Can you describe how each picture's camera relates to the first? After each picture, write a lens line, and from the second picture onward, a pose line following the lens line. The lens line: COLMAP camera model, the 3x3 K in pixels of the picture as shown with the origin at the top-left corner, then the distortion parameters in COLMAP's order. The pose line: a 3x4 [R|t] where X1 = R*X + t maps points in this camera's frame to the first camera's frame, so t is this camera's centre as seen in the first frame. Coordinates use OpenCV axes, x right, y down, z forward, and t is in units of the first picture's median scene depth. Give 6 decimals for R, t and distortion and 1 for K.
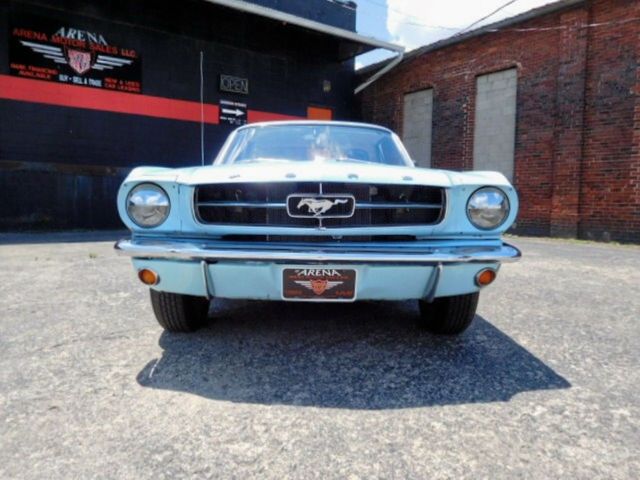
lens RADIAL K [[473.7, 0, 319.7], [0, 473.7, 241.3], [0, 0, 1]] dist [-0.004210, -0.006720]
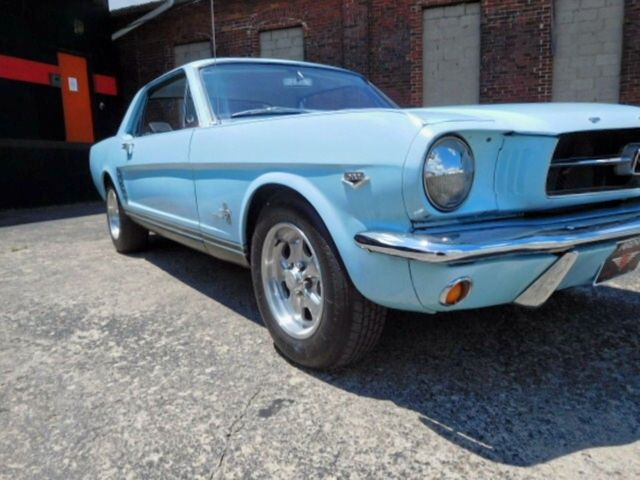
lens RADIAL K [[473.7, 0, 322.2], [0, 473.7, 239.7], [0, 0, 1]] dist [-0.004210, -0.006720]
pose [[0.830777, -0.135026, 0.539979, -0.174554], [0.095652, 0.990331, 0.100477, -0.014471], [-0.548324, -0.031824, 0.835660, 0.125814]]
